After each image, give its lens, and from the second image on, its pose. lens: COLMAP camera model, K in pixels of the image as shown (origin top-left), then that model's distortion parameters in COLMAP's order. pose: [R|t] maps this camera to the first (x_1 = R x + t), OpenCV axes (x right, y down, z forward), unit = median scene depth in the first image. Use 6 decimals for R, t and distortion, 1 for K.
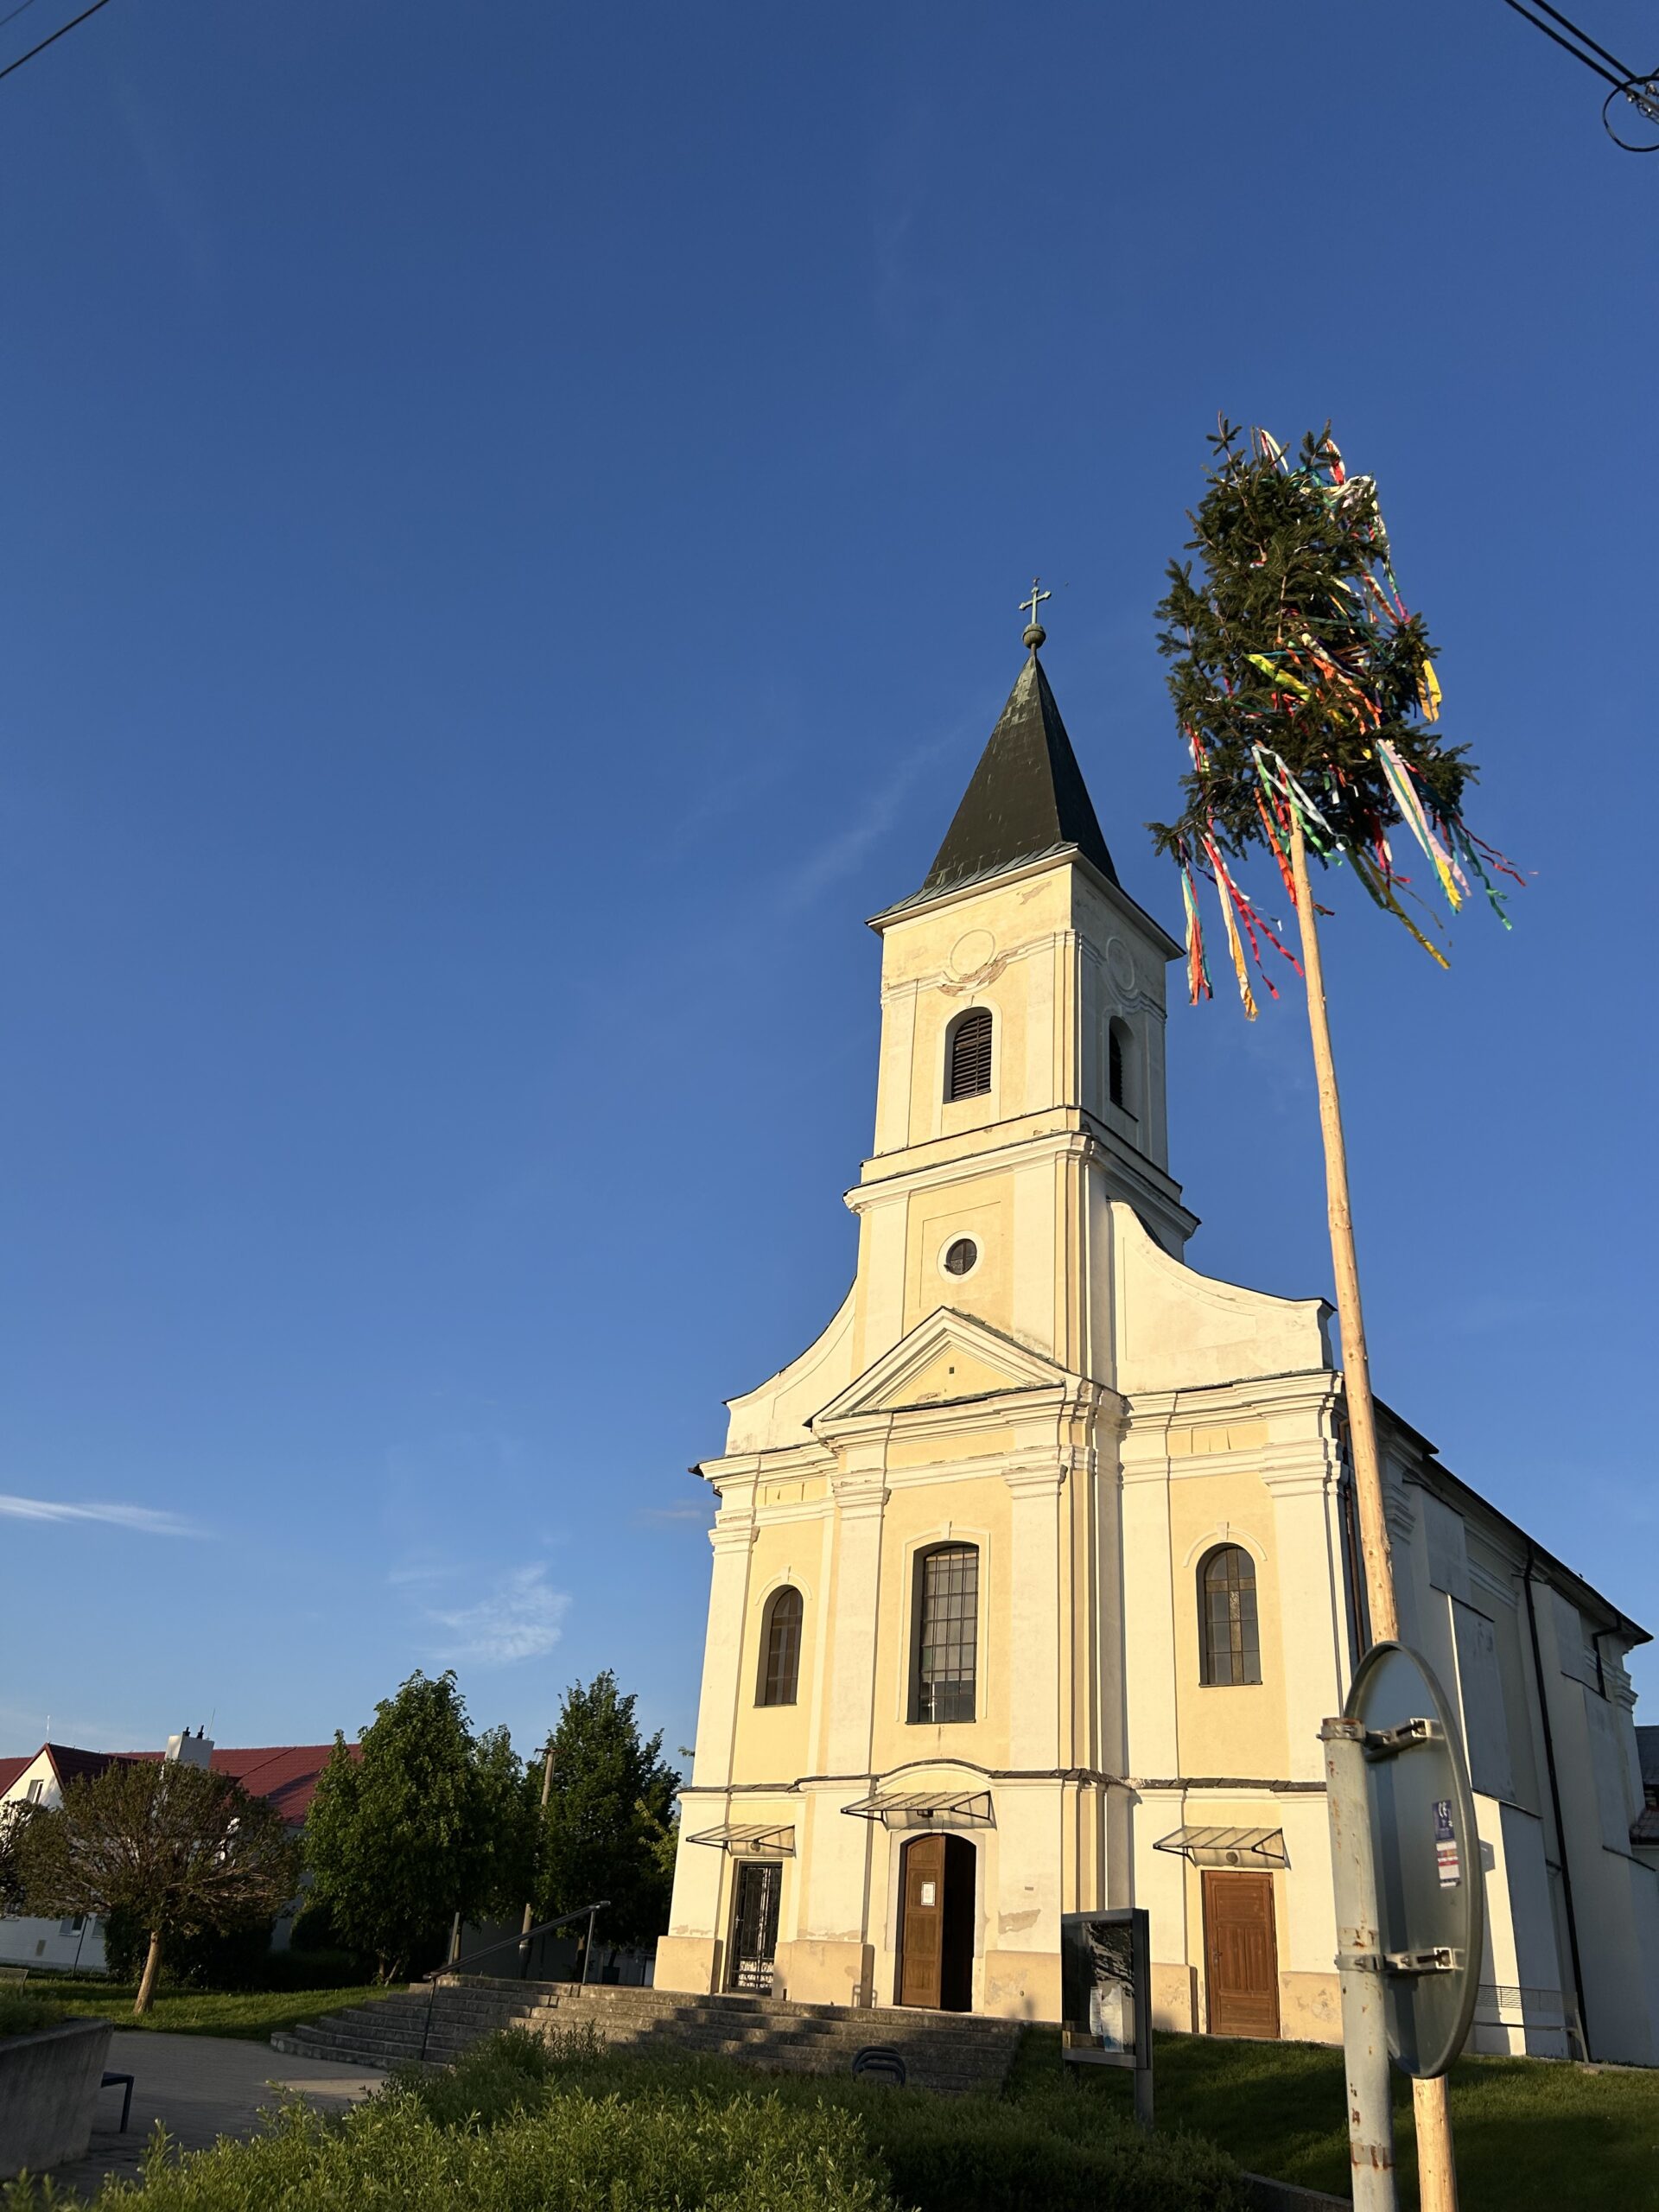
lens RADIAL K [[1635.6, 0, 820.6], [0, 1635.6, 1112.4], [0, 0, 1]] dist [0.056556, -0.066521]
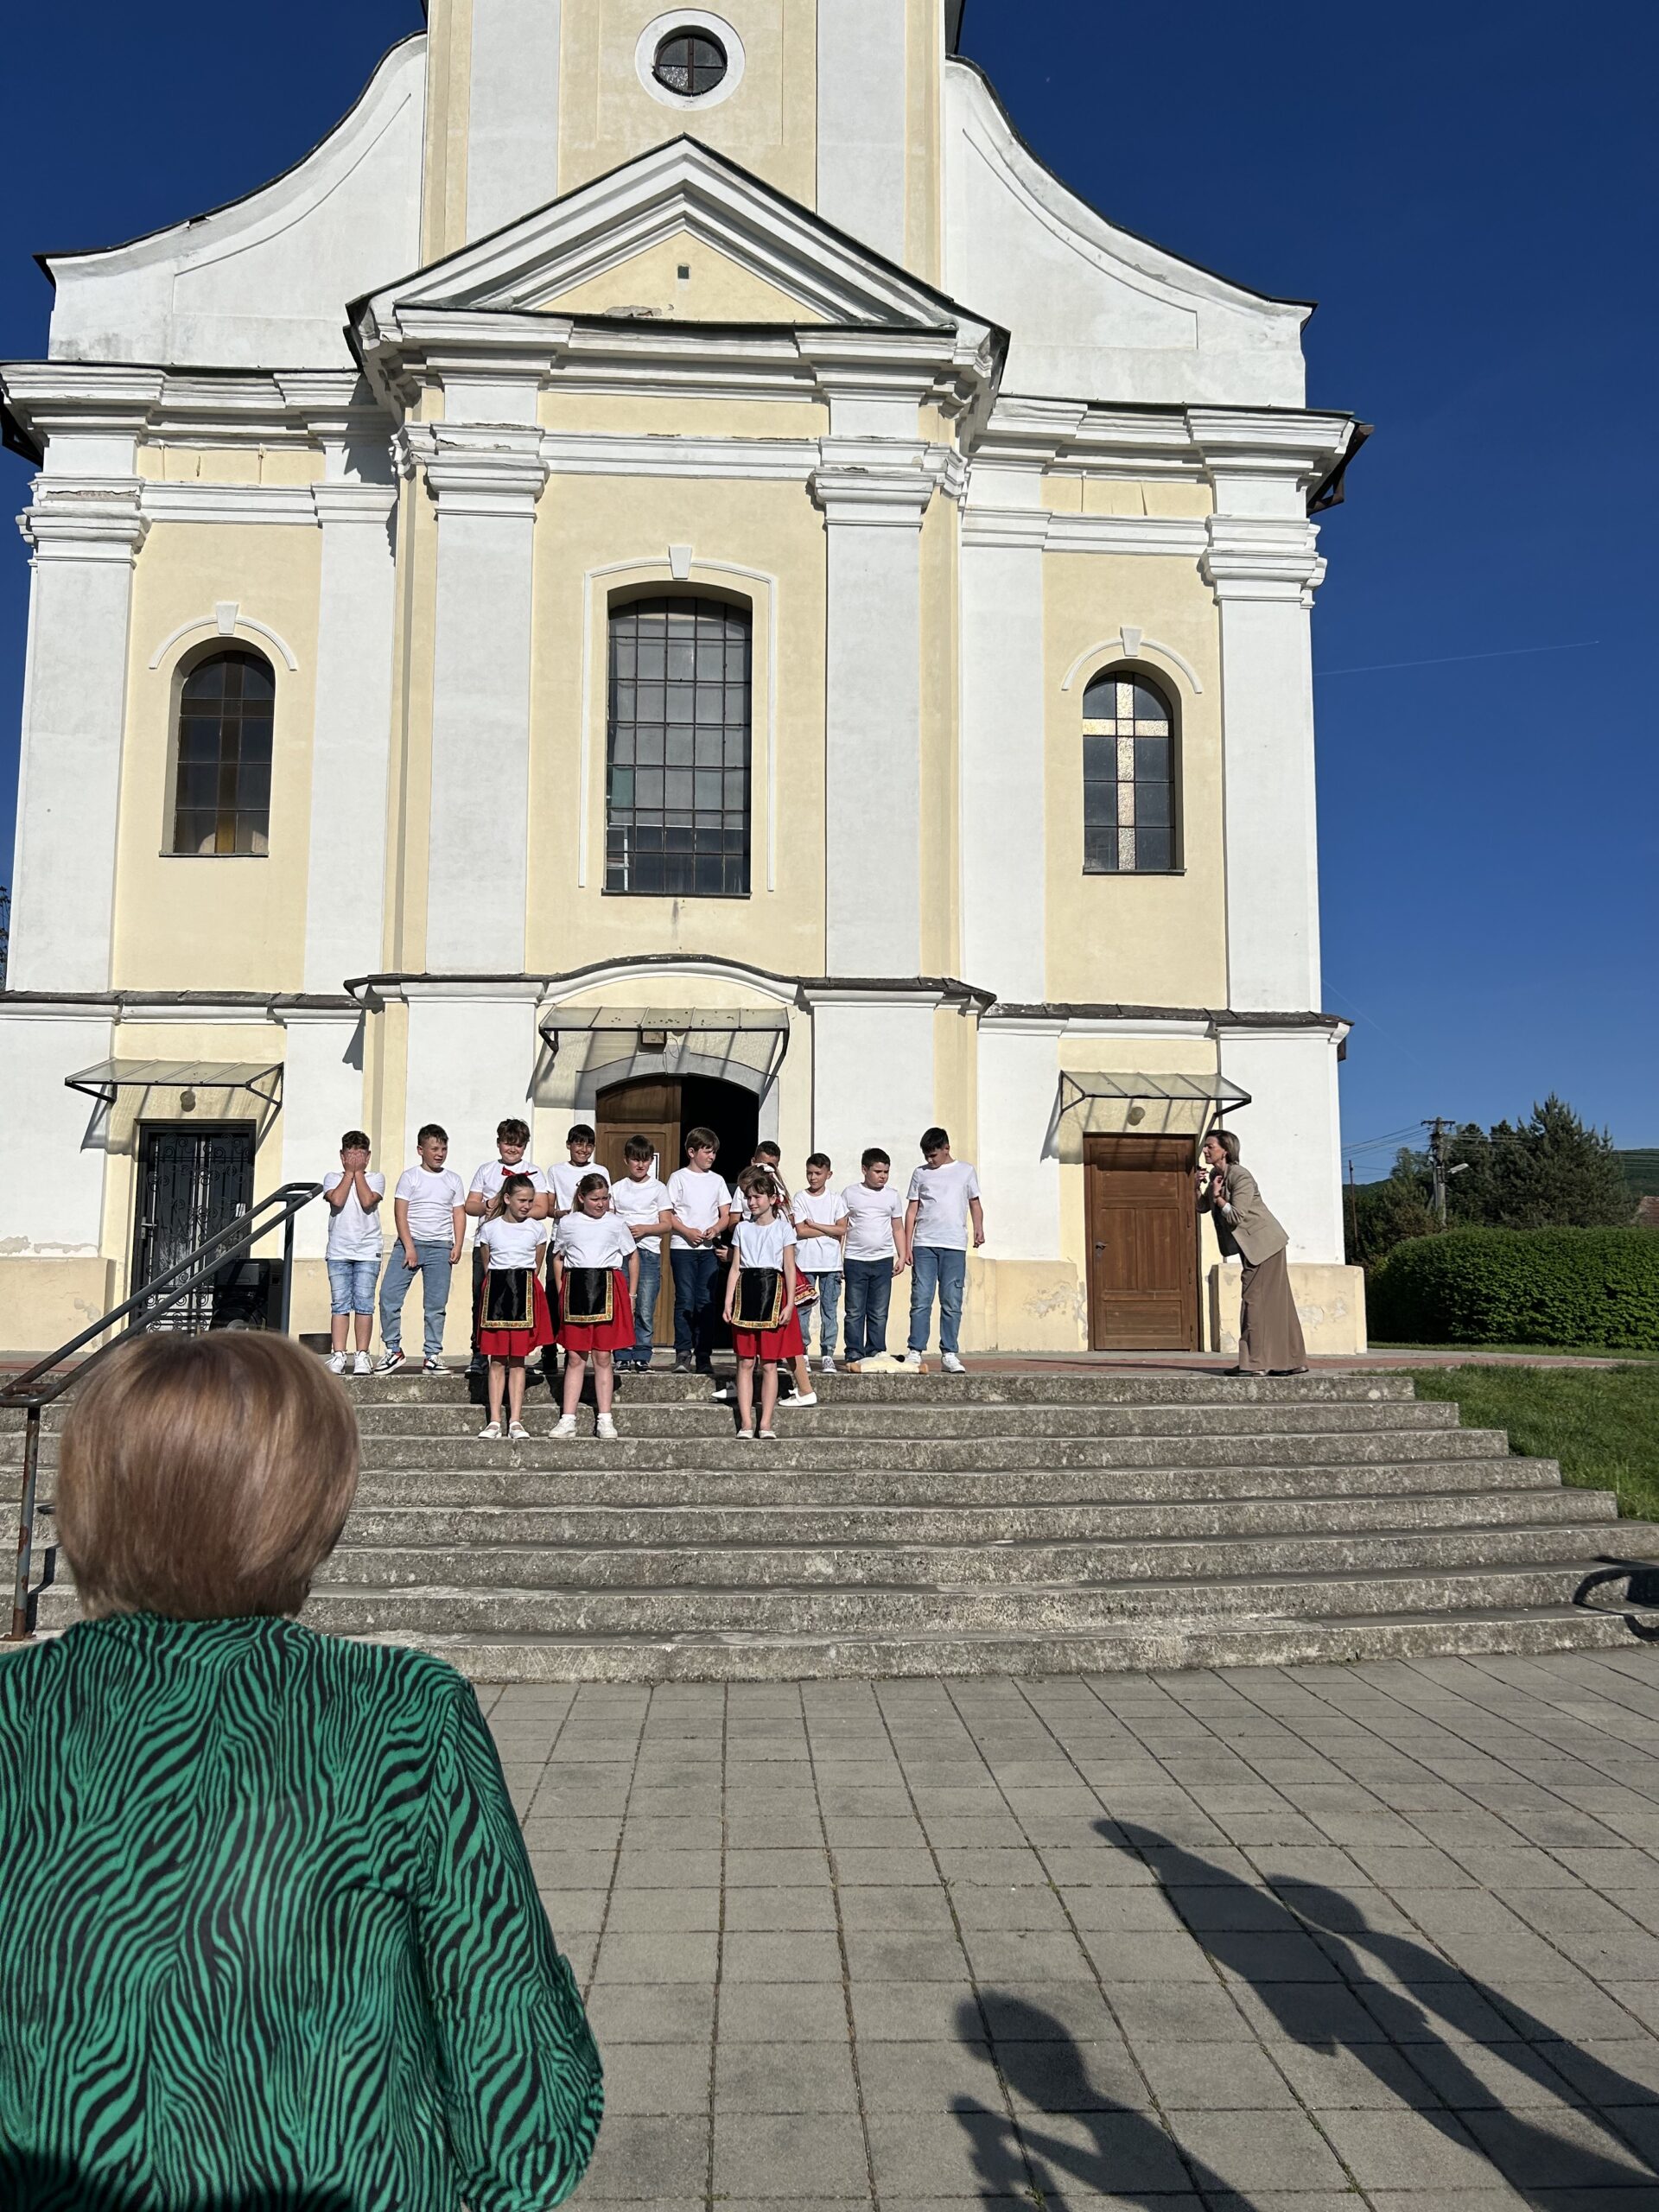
lens RADIAL K [[1658.8, 0, 827.8], [0, 1658.8, 1117.5], [0, 0, 1]] dist [0.047469, -0.066497]
pose [[0.765737, 0.013071, 0.643021, -0.229430], [-0.259926, 0.920796, 0.290814, 0.246512], [-0.588291, -0.389825, 0.708485, 0.509065]]
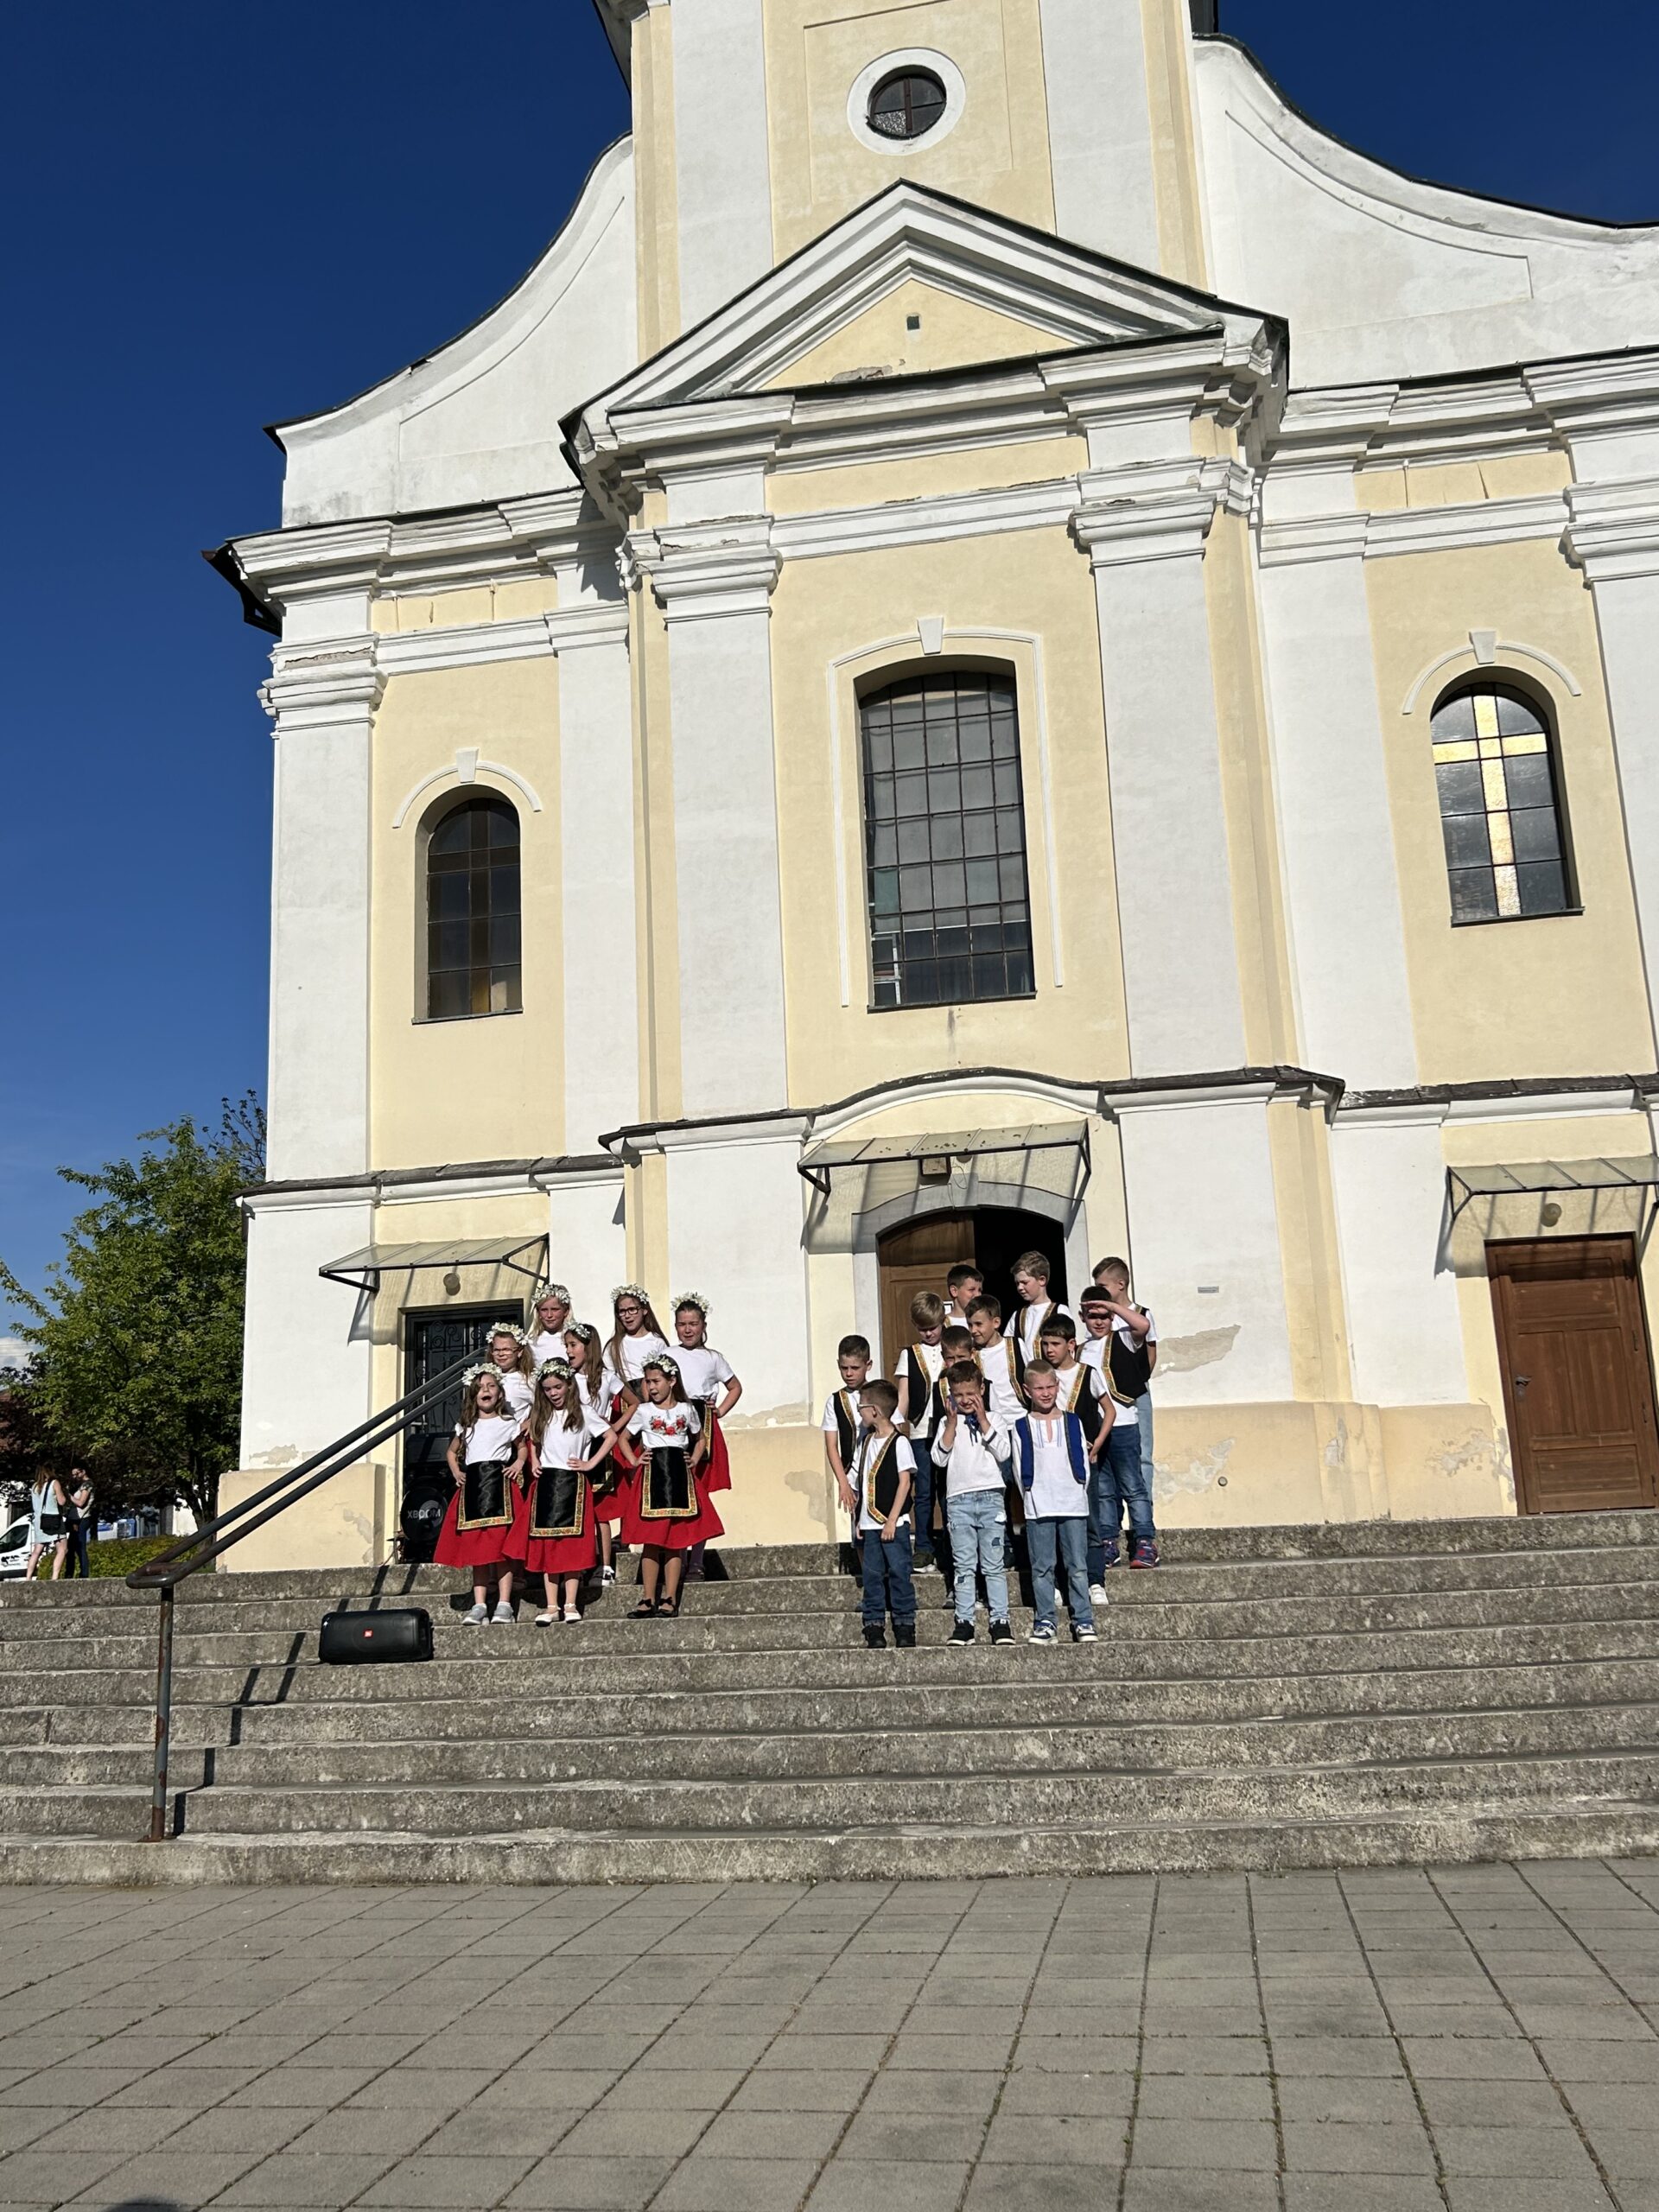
lens RADIAL K [[1958.7, 0, 842.0], [0, 1958.7, 1097.8], [0, 0, 1]] dist [0.125589, -0.344546]
pose [[0.889007, -0.004818, 0.457868, -0.204712], [-0.118835, 0.963255, 0.240870, 0.245119], [-0.442204, -0.268546, 0.855768, 0.480103]]
